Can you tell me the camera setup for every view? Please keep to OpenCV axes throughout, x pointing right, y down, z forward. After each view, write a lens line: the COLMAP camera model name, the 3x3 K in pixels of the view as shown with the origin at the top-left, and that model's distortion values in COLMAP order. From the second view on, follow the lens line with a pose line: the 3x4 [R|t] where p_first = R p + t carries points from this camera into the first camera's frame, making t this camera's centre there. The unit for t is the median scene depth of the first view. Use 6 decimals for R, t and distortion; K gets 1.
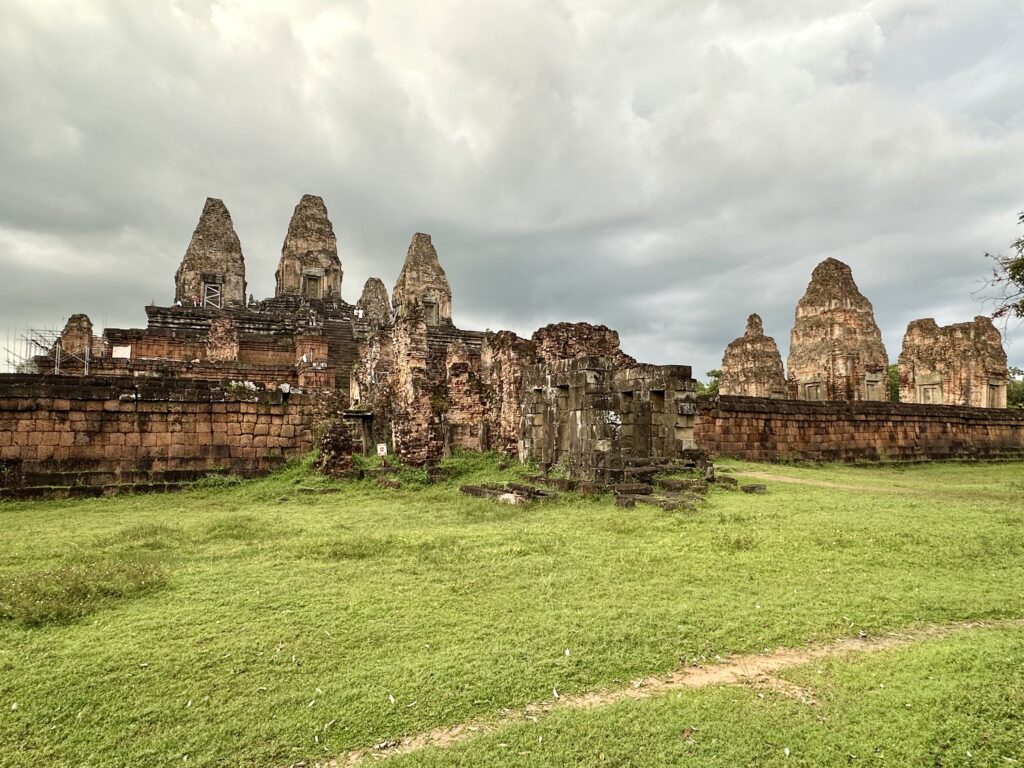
lens RADIAL K [[632.0, 0, 512.0], [0, 632.0, 384.0], [0, 0, 1]] dist [-0.004670, 0.001659]
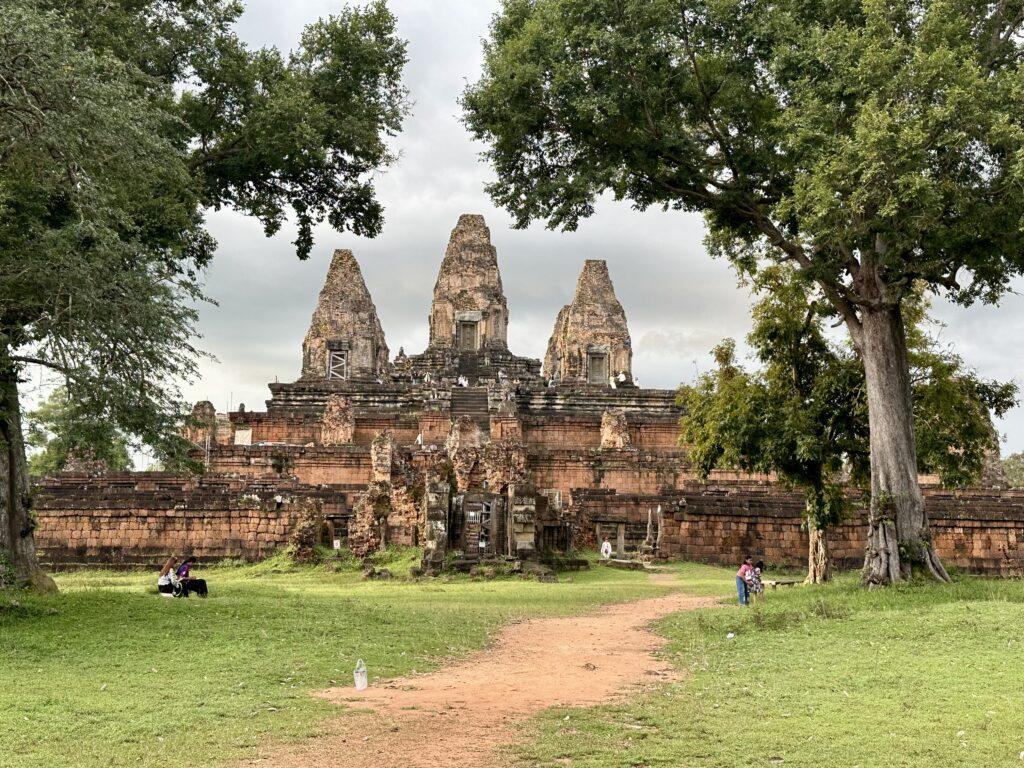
lens RADIAL K [[1224.5, 0, 512.0], [0, 1224.5, 384.0], [0, 0, 1]] dist [0.174750, -0.348489]
pose [[0.912914, -0.029814, -0.407061, 0.738174], [0.018494, 0.999326, -0.031717, -0.090949], [0.407732, 0.021426, 0.912850, -0.772977]]
